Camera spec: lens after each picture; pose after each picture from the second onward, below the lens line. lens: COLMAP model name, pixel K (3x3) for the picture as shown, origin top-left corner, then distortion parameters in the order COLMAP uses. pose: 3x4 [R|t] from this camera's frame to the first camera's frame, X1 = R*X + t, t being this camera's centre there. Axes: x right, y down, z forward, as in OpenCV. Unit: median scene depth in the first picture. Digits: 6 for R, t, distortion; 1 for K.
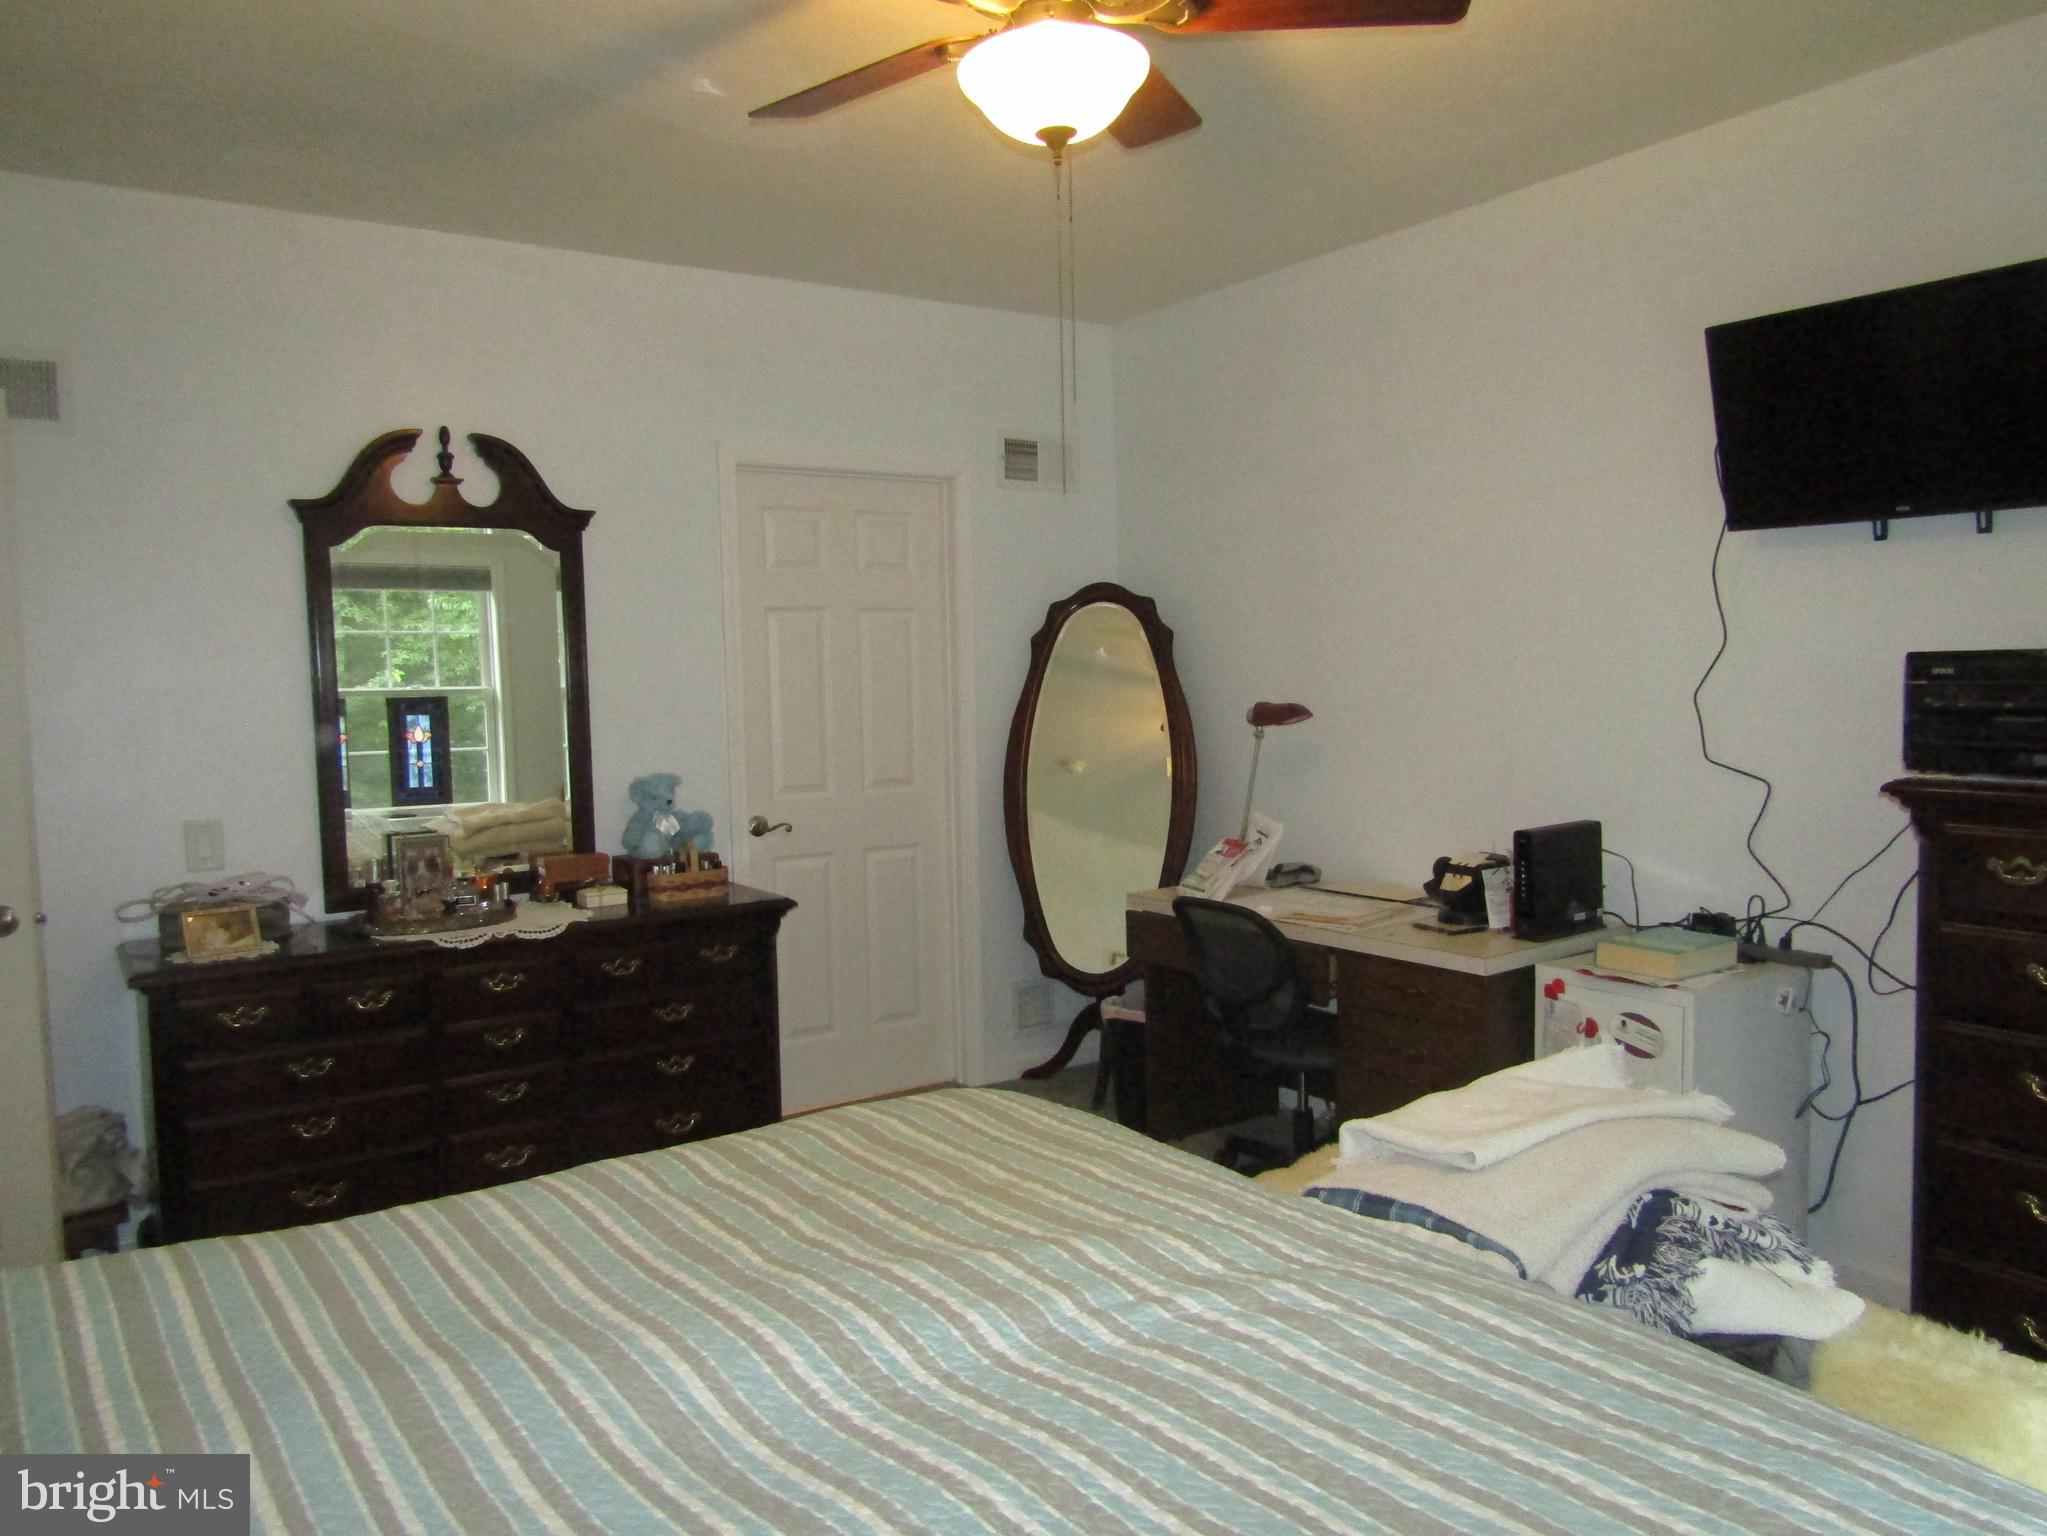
lens RADIAL K [[1452.6, 0, 1023.5], [0, 1452.6, 768.0], [0, 0, 1]] dist [0.000893, 0.006879]
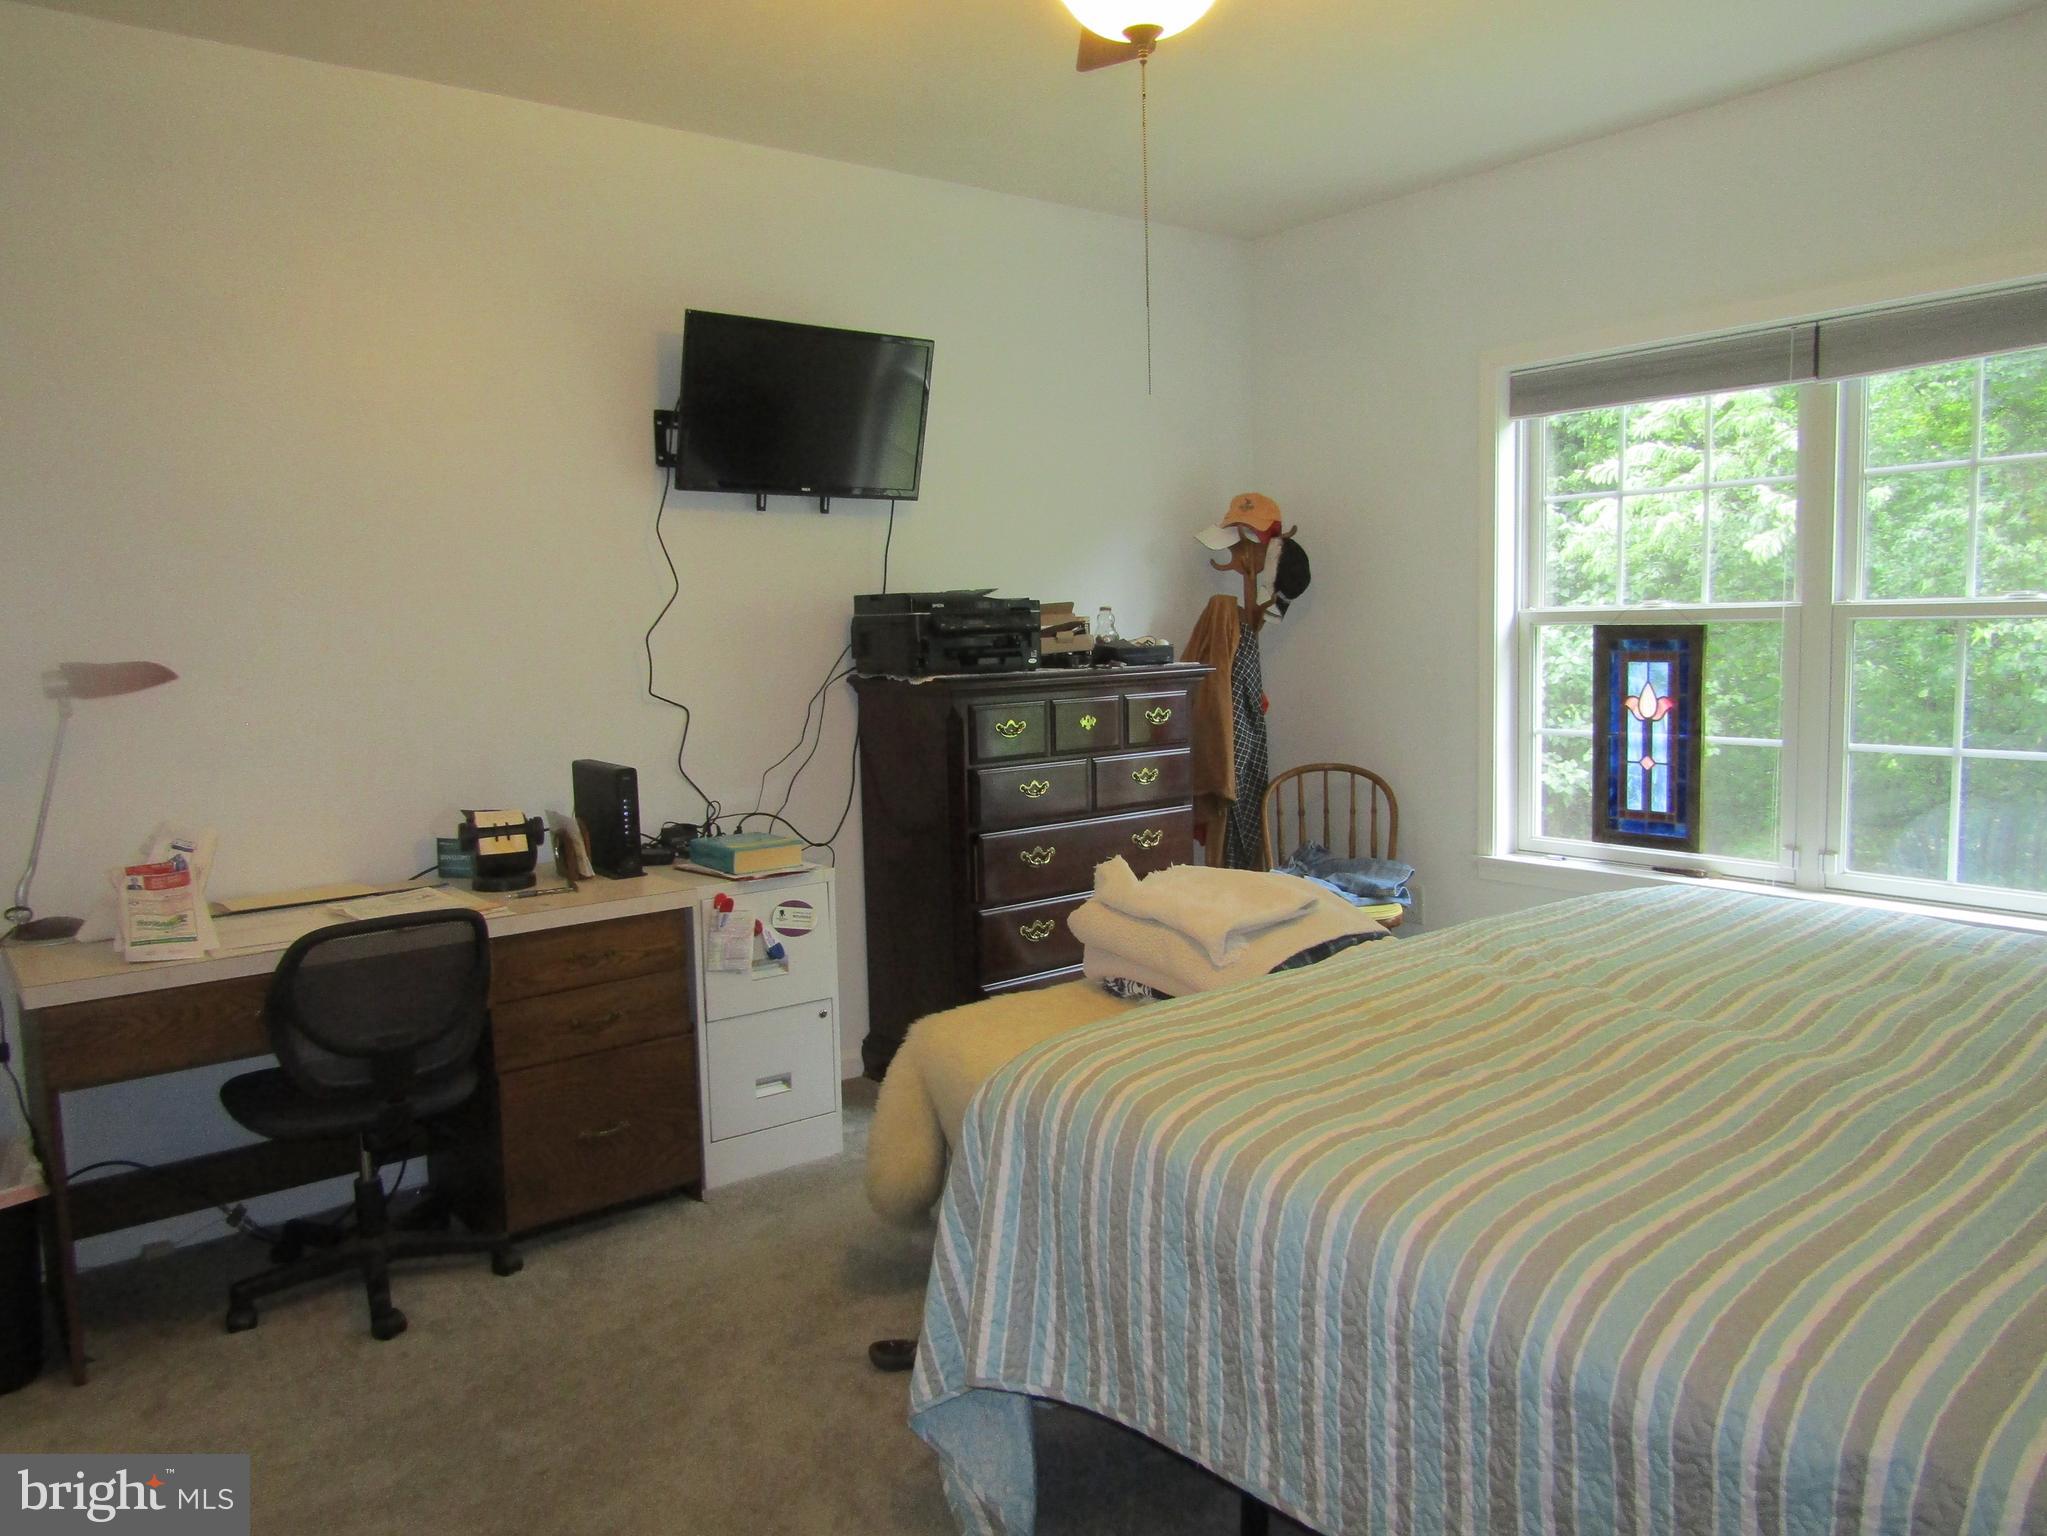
lens RADIAL K [[1452.6, 0, 1023.5], [0, 1452.6, 768.0], [0, 0, 1]] dist [0.000893, 0.006879]
pose [[-0.068917, -0.080997, 0.994329, -0.754350], [0.093796, 0.991758, 0.087289, -0.021115], [-0.993203, 0.099280, -0.060752, 0.890663]]
